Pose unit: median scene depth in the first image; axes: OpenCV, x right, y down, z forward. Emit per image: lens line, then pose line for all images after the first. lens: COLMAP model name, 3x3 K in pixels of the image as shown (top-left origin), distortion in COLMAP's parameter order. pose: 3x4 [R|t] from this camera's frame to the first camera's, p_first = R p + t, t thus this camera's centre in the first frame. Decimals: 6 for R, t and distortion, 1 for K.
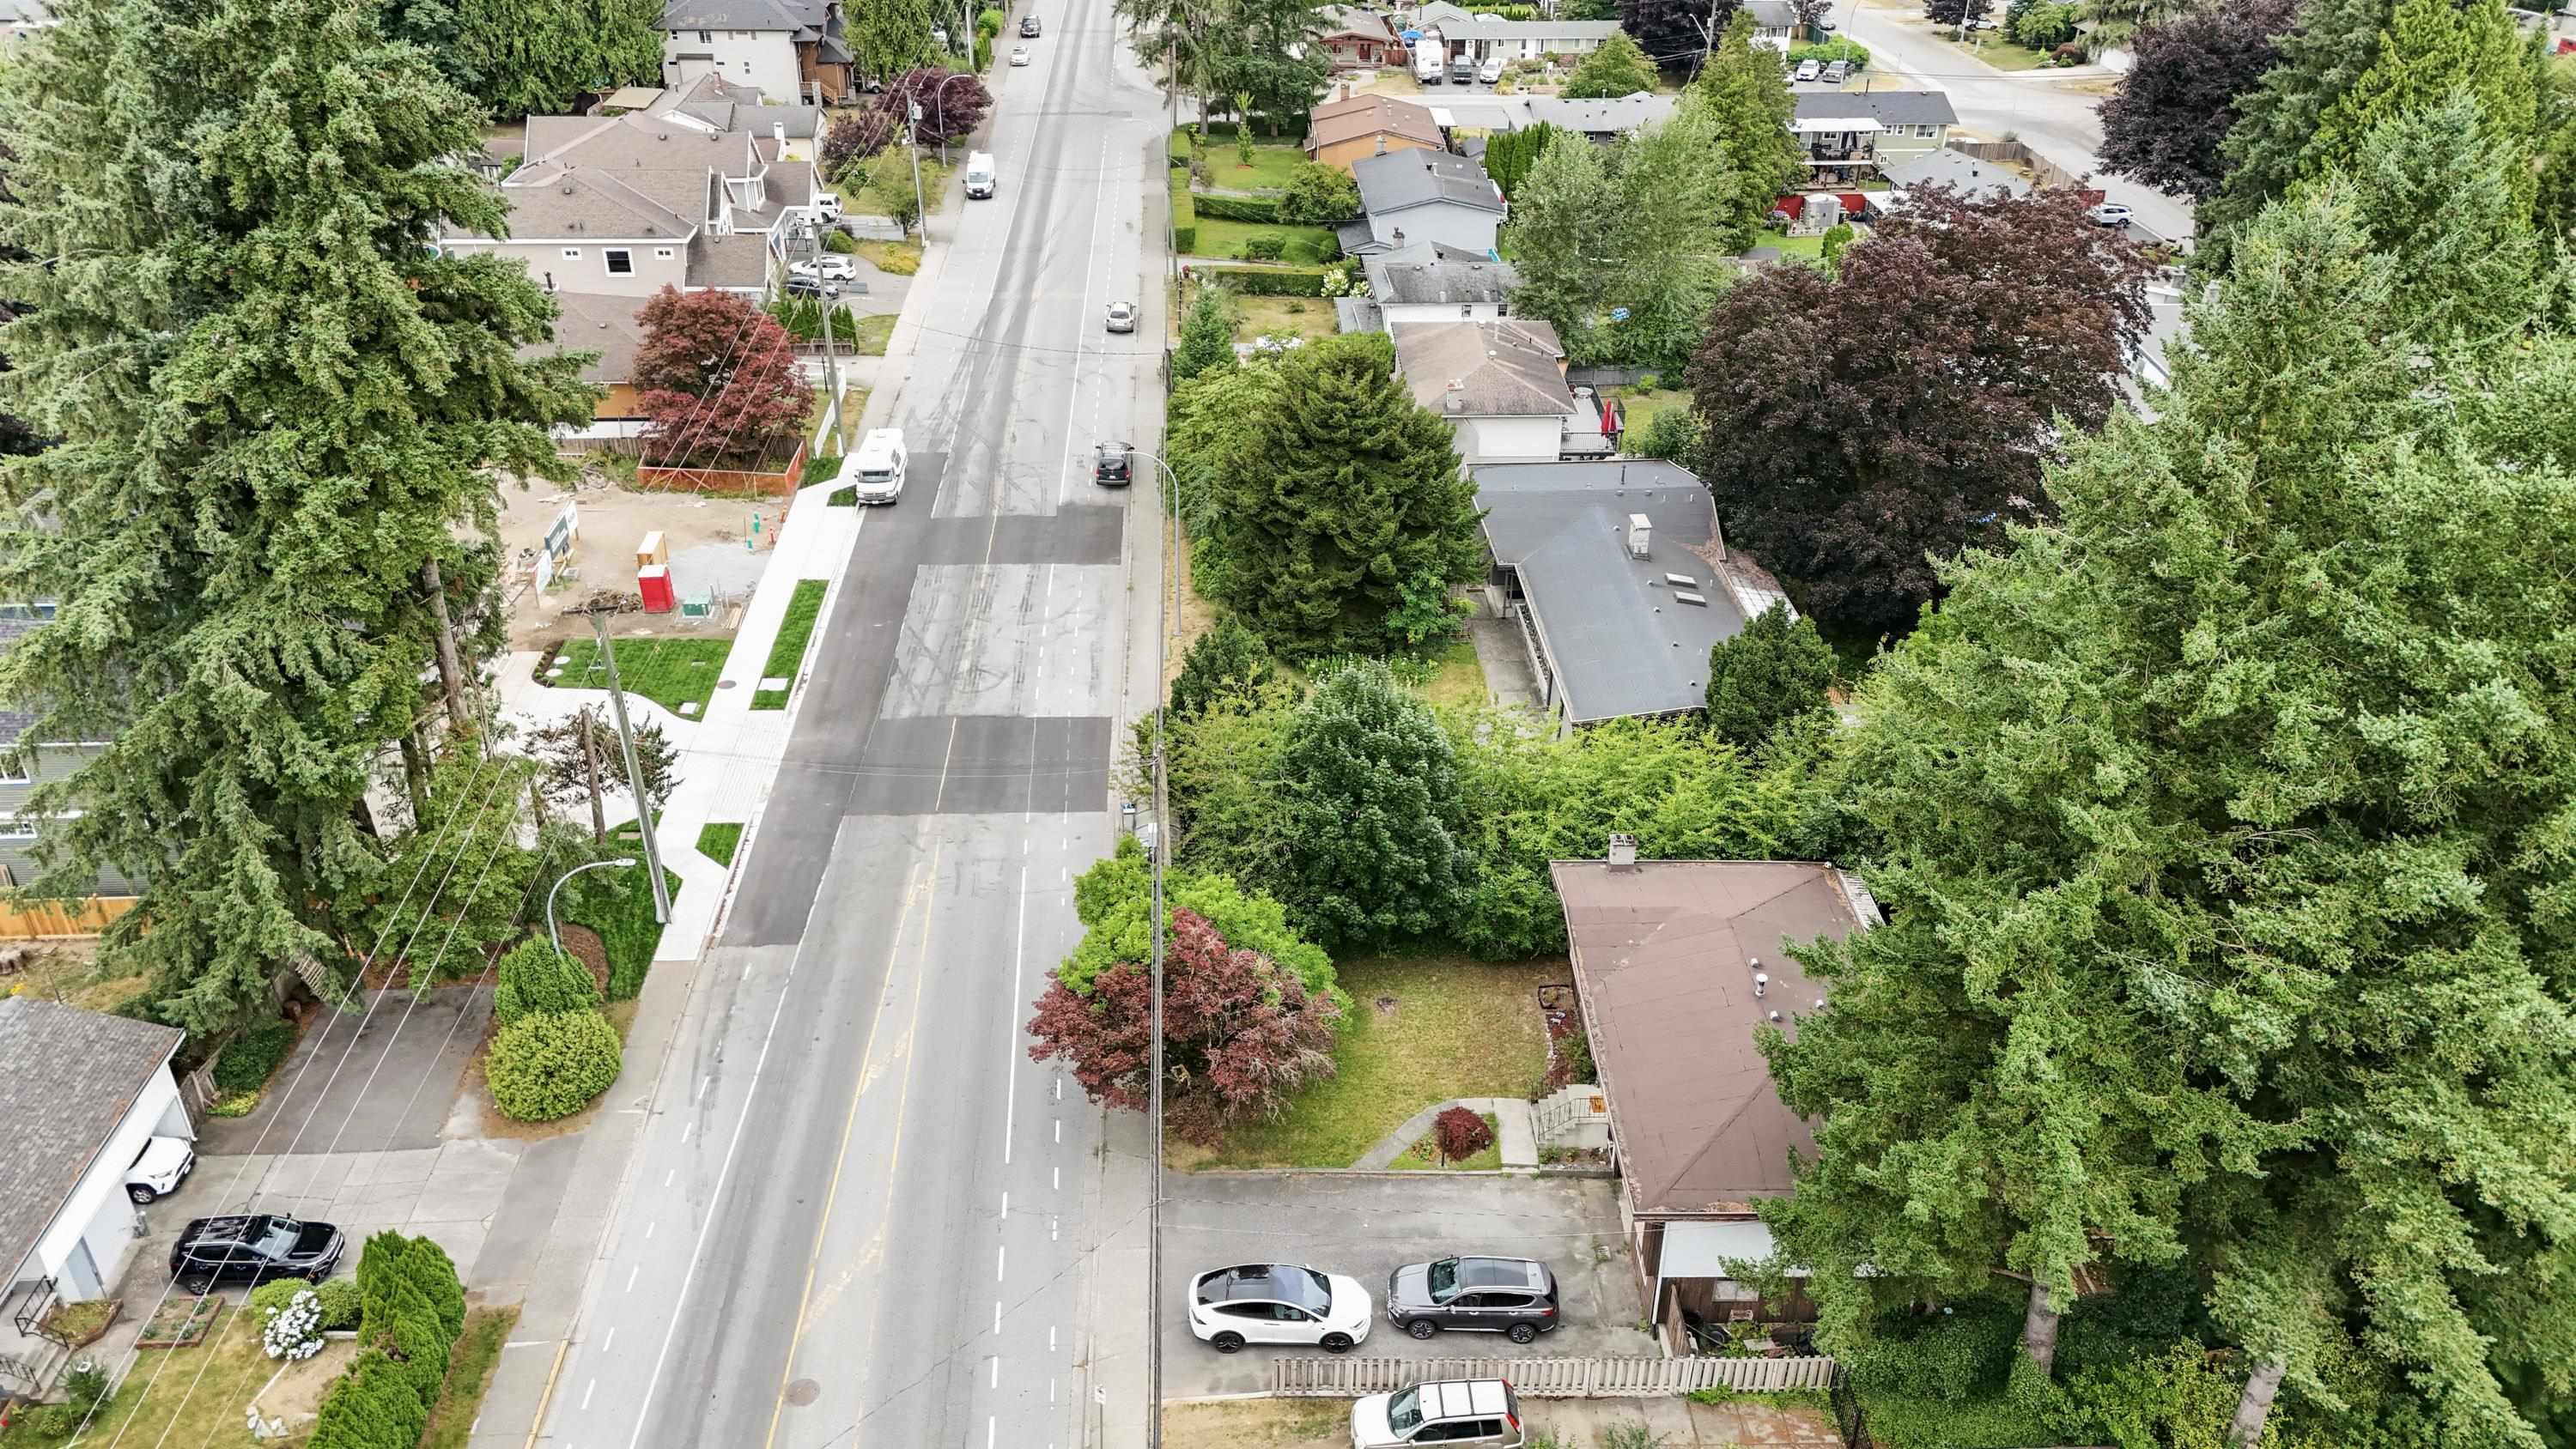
lens RADIAL K [[1863.9, 0, 1283.7], [0, 1863.9, 723.2], [0, 0, 1]] dist [0.088012, -0.088094]
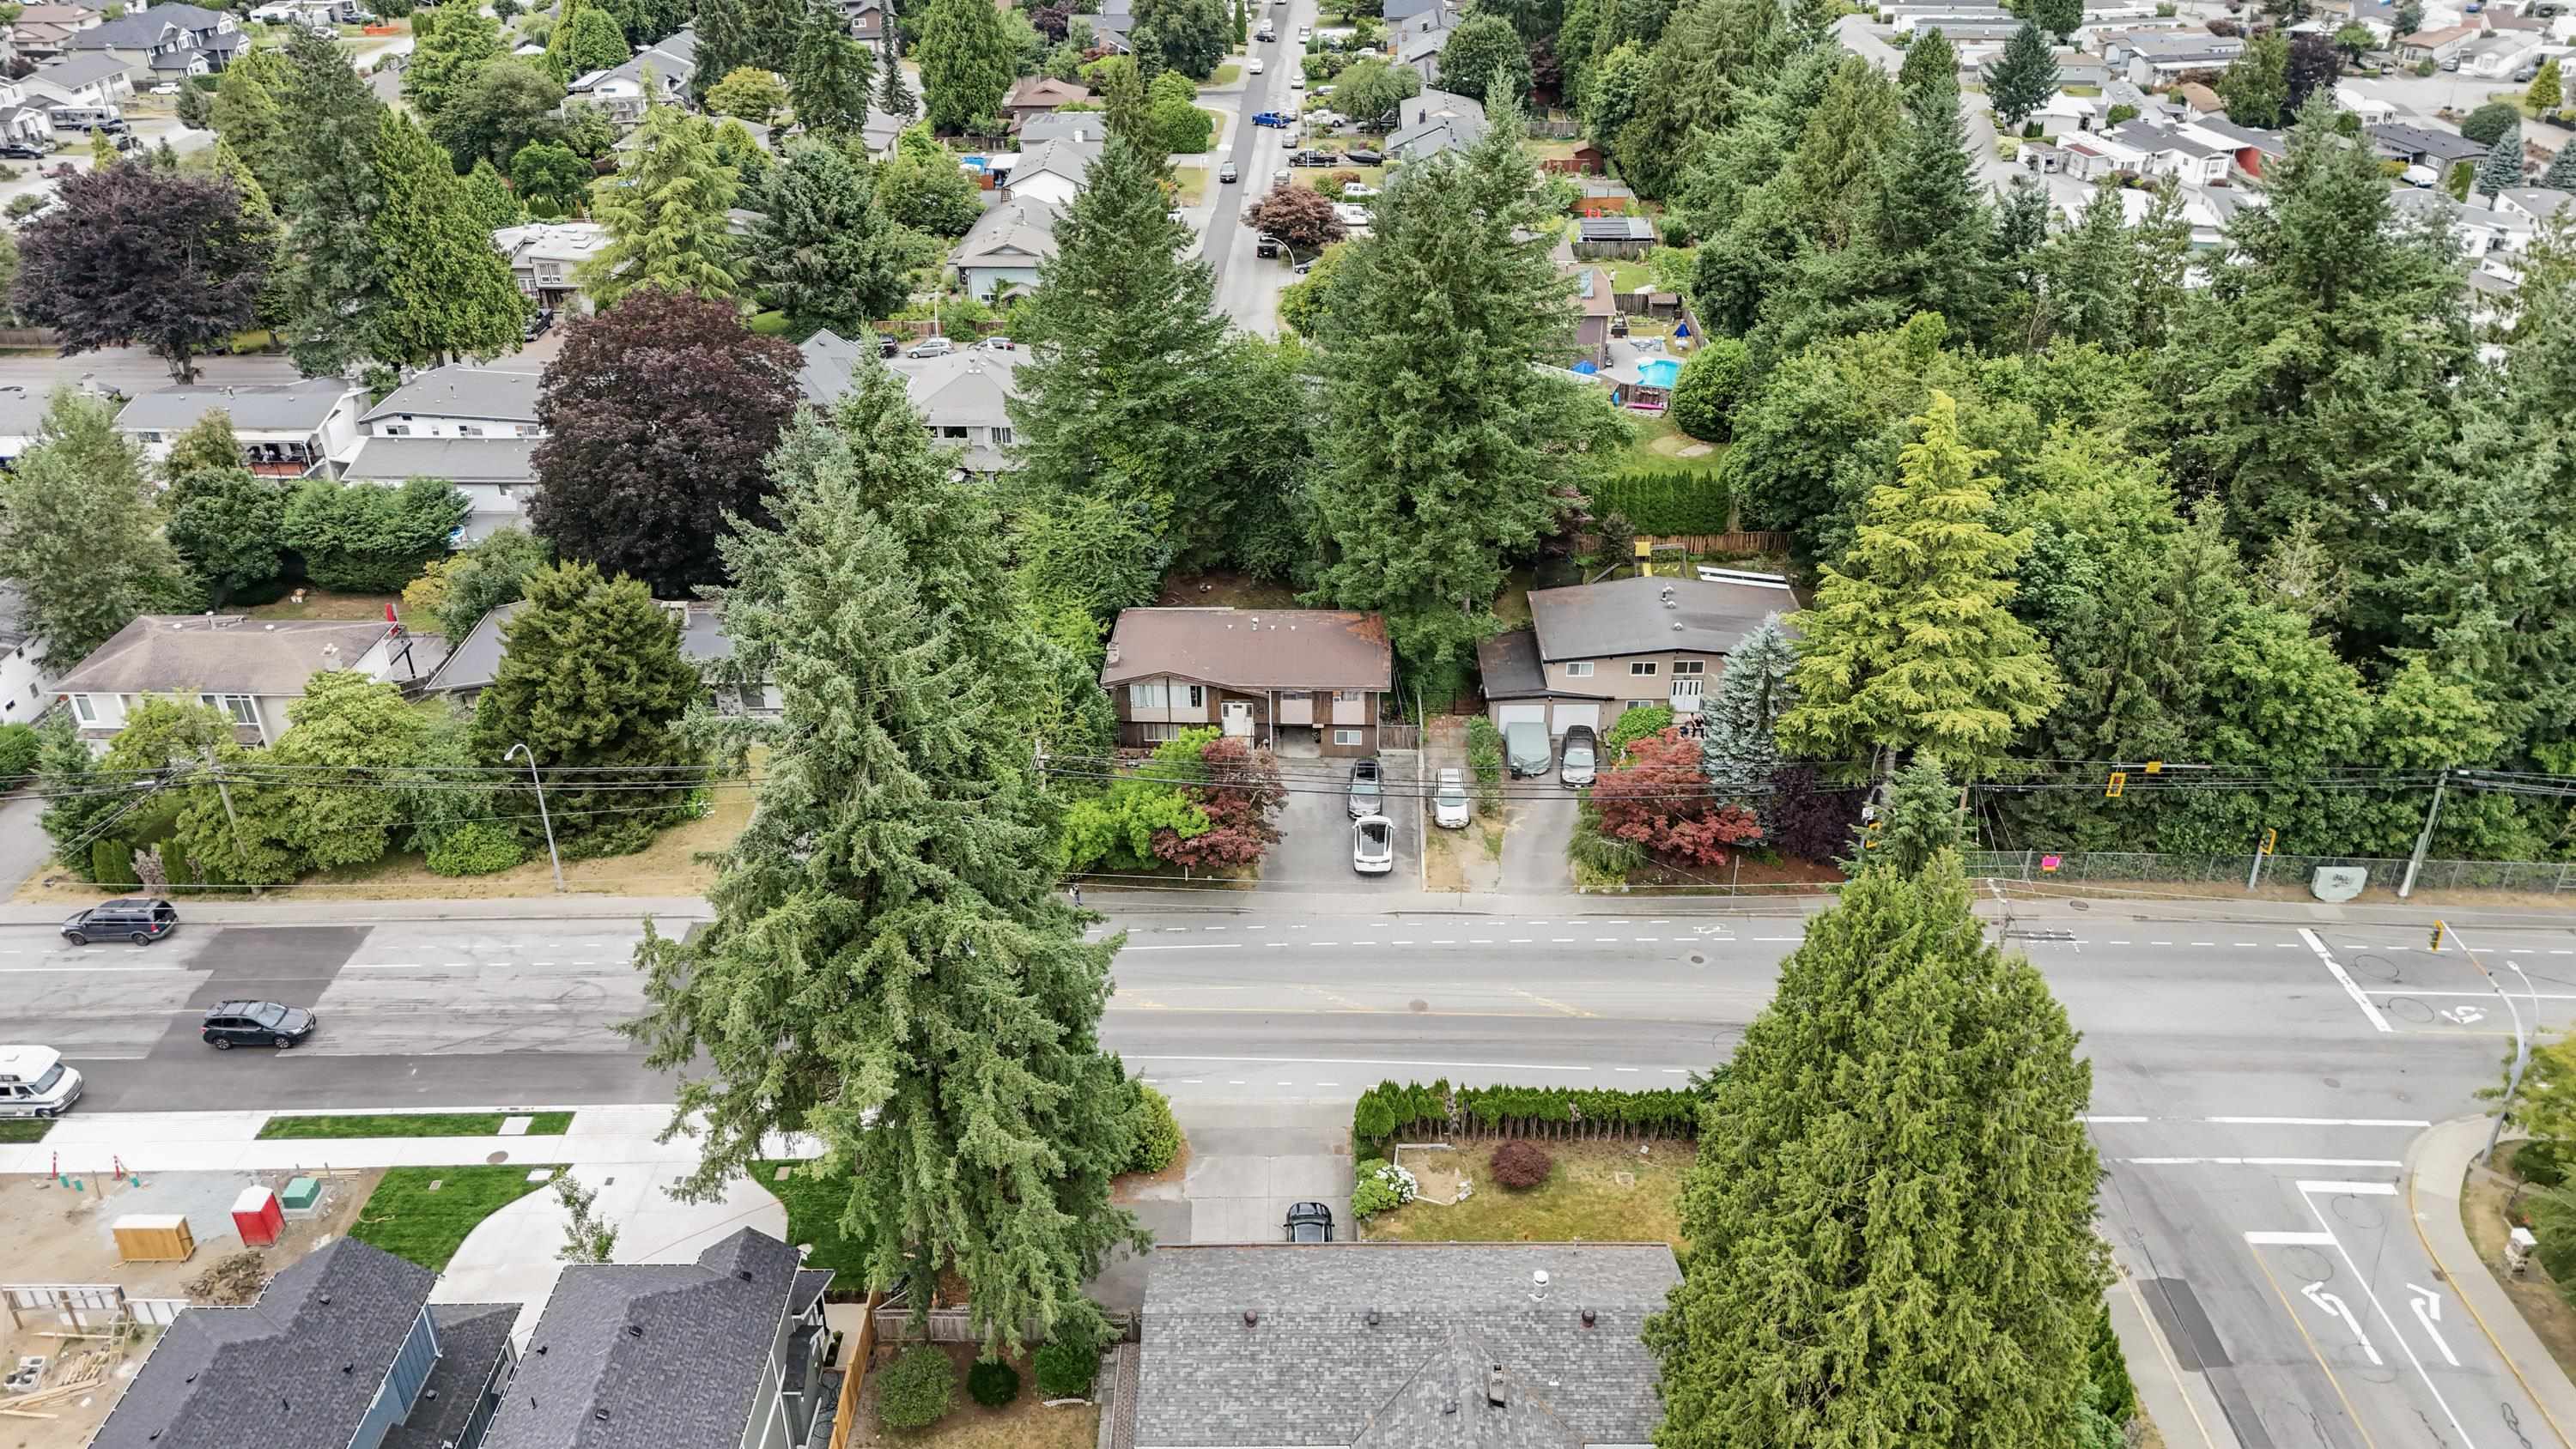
lens RADIAL K [[1810.2, 0, 1280.9], [0, 1810.2, 727.2], [0, 0, 1]] dist [0.069801, -0.080668]
pose [[0.046342, -0.521603, 0.851929, -1.344730], [0.512173, 0.744620, 0.428042, -0.529713], [-0.857631, 0.416499, 0.301659, 0.416521]]
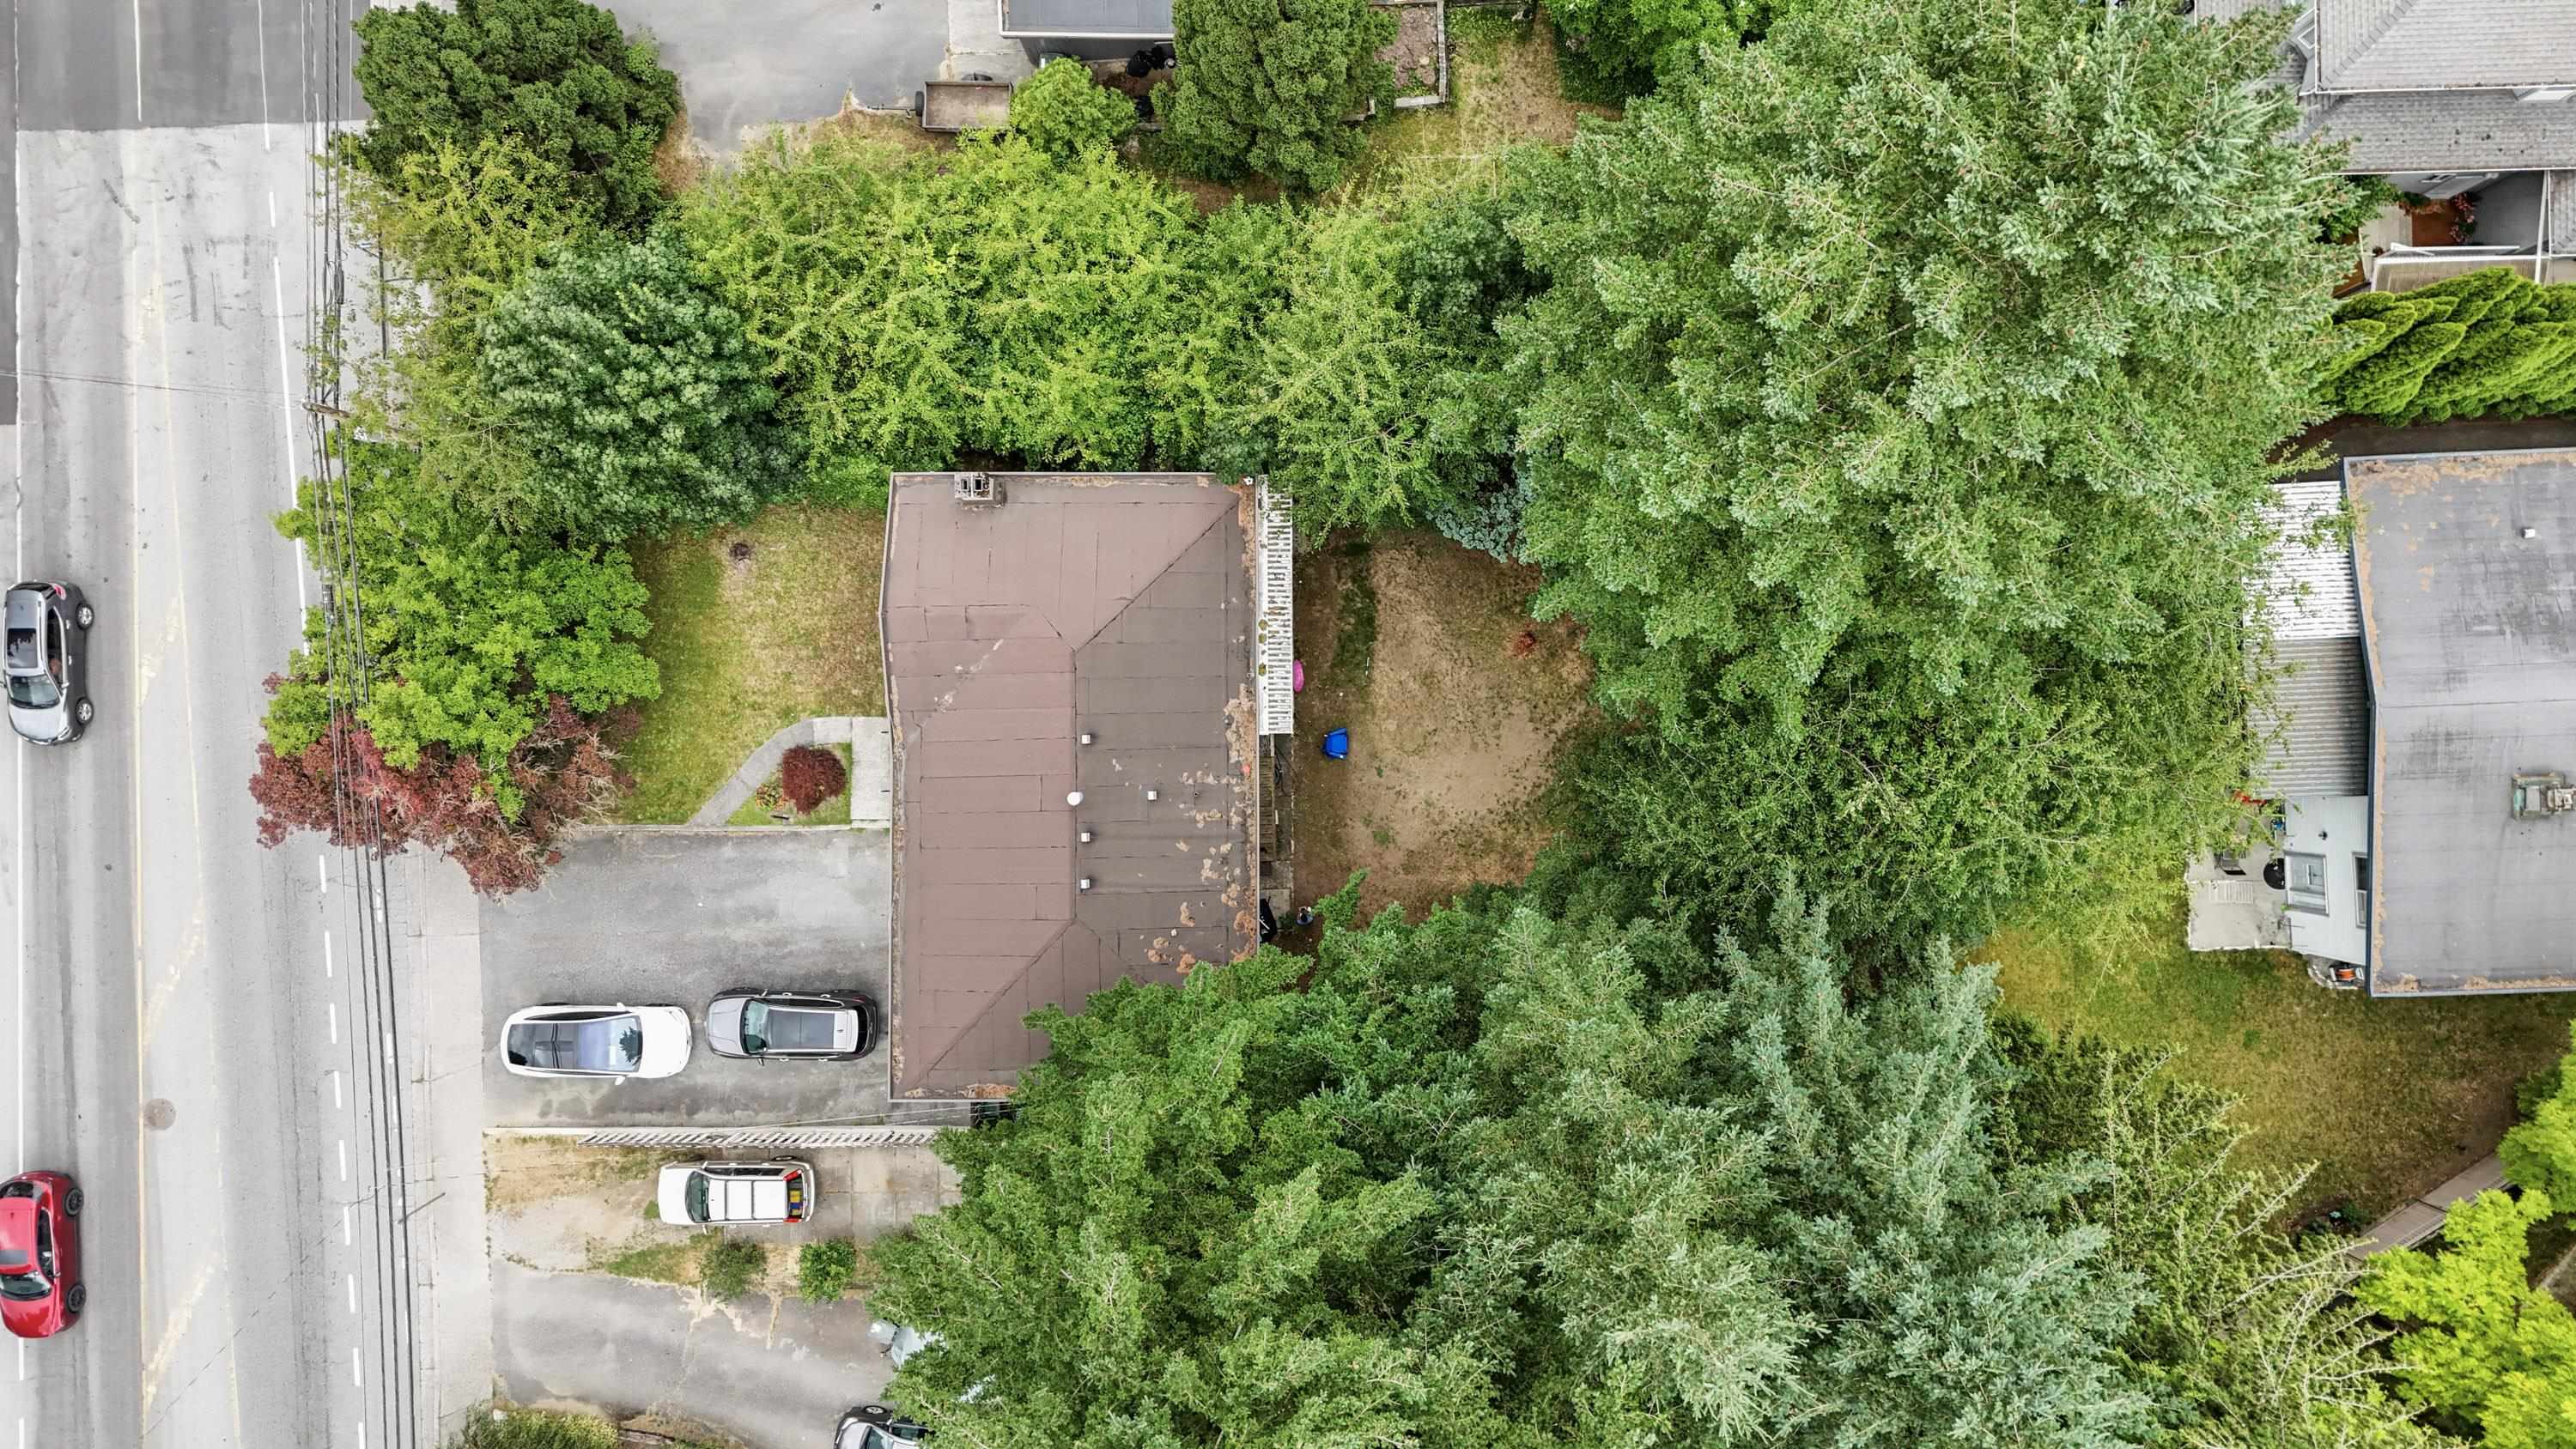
lens RADIAL K [[1863.9, 0, 1283.7], [0, 1863.9, 723.2], [0, 0, 1]] dist [0.088012, -0.088094]
pose [[0.999565, 0.004107, -0.029195, 0.348199], [0.022723, 0.523637, 0.851638, -0.562023], [0.018786, -0.851931, 0.523316, 0.539797]]
